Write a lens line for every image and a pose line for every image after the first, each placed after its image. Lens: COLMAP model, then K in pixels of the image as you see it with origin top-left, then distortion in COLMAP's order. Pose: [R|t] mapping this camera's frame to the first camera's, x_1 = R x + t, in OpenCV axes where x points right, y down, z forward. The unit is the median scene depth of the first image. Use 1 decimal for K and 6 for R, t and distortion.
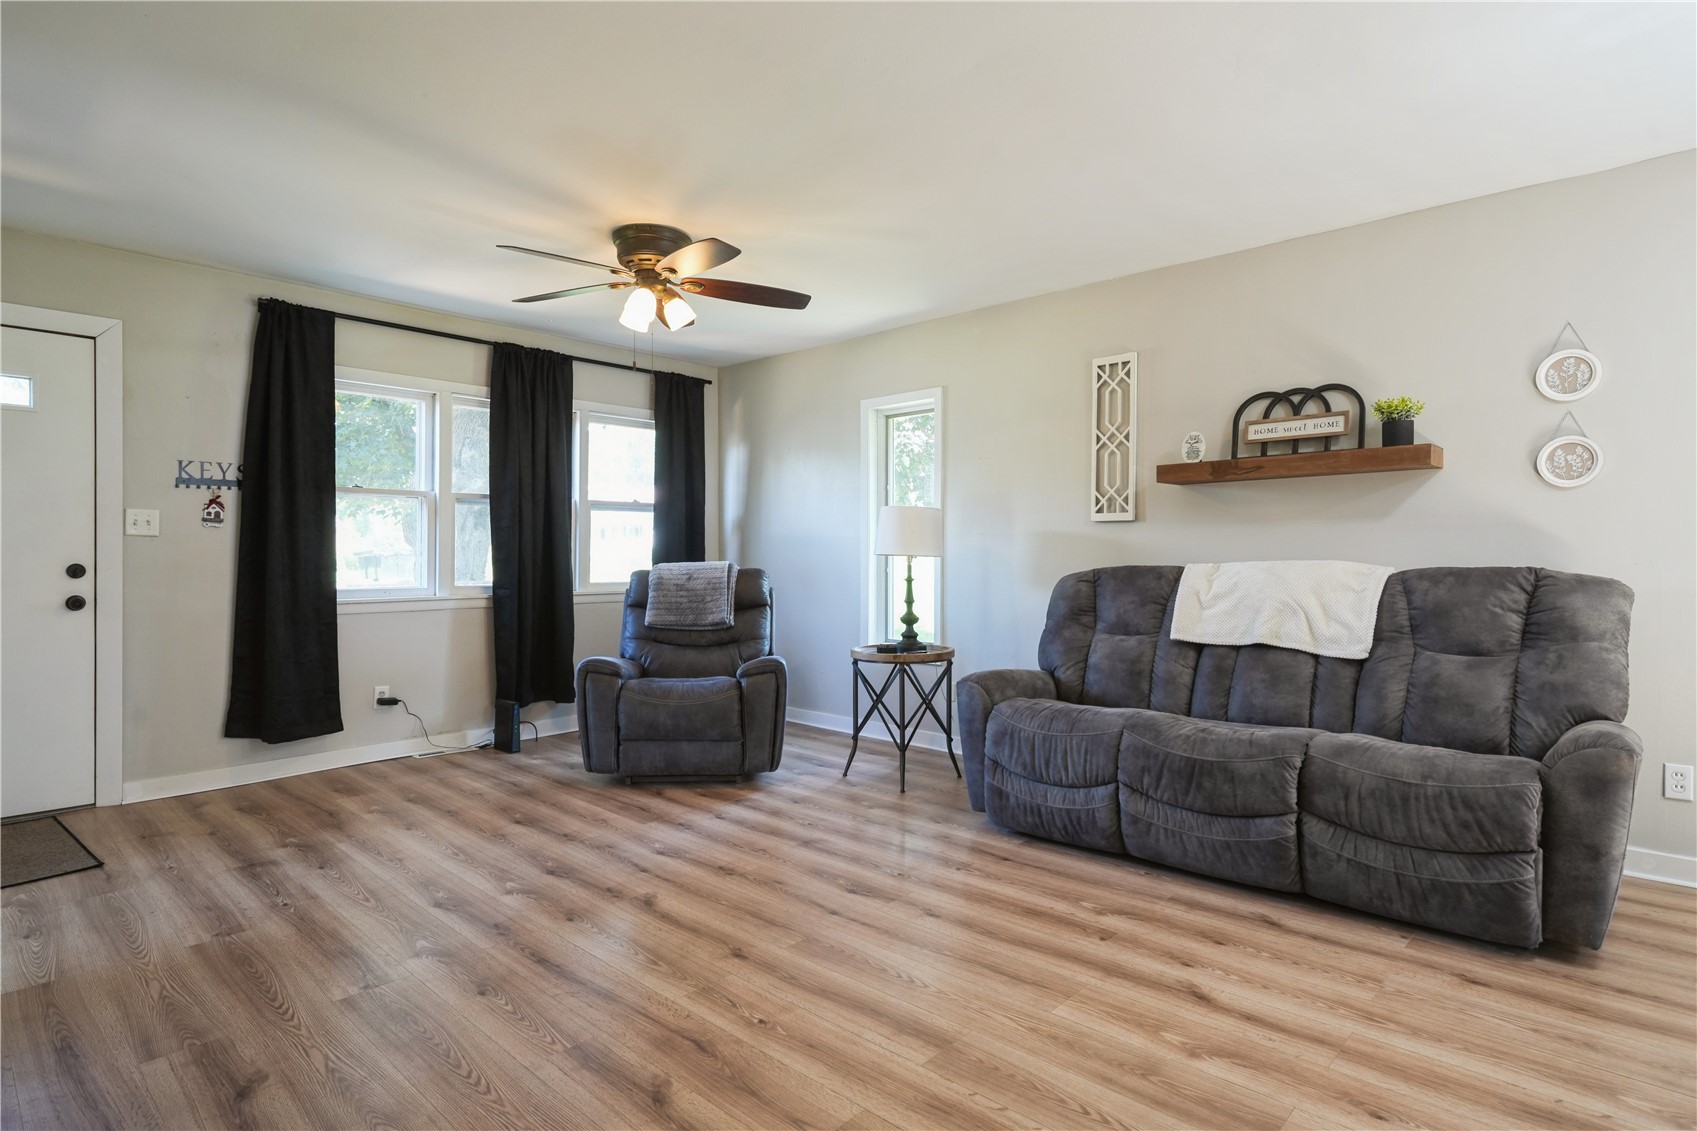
lens RADIAL K [[842.4, 0, 848.5], [0, 842.4, 565.5], [0, 0, 1]] dist [-0.003082, -0.000199]
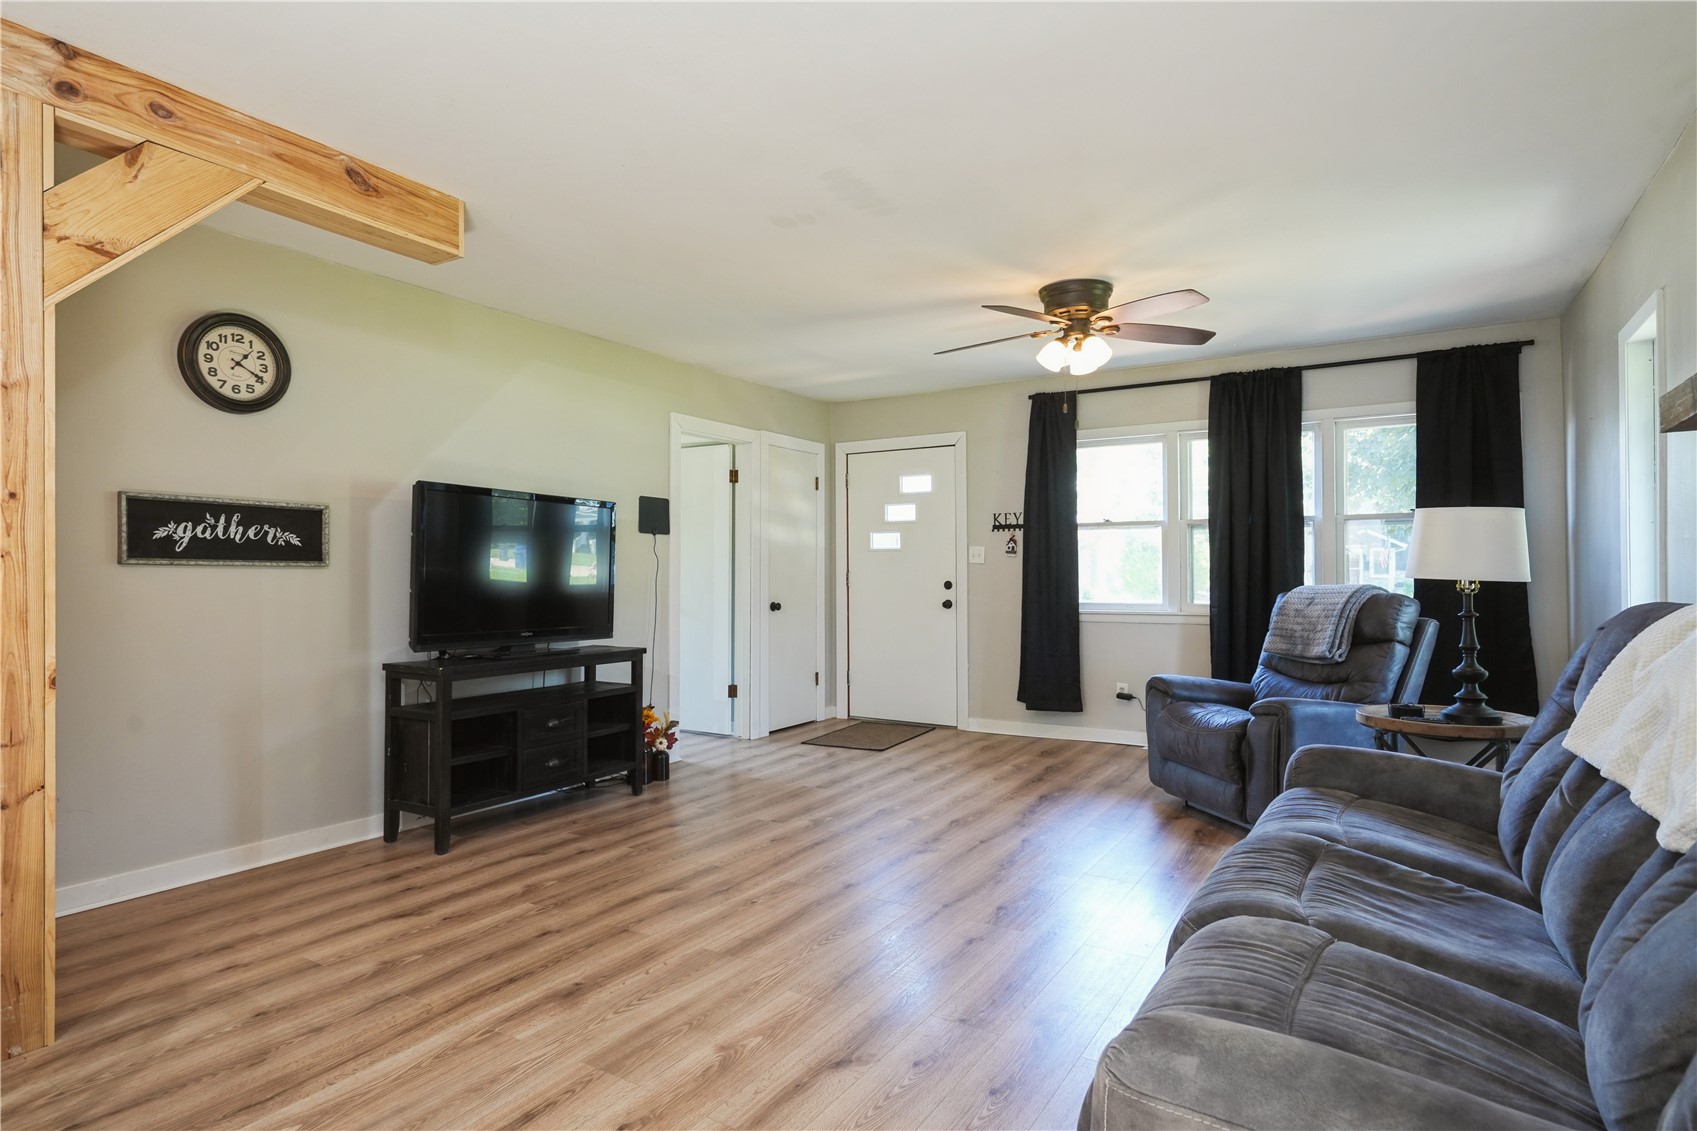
lens RADIAL K [[842.4, 0, 848.5], [0, 842.4, 565.5], [0, 0, 1]] dist [-0.003082, -0.000199]
pose [[0.246030, -0.008668, -0.969224, 0.611842], [-0.009827, 0.999886, -0.011437, -0.010805], [0.969212, 0.012338, 0.245917, 0.359823]]
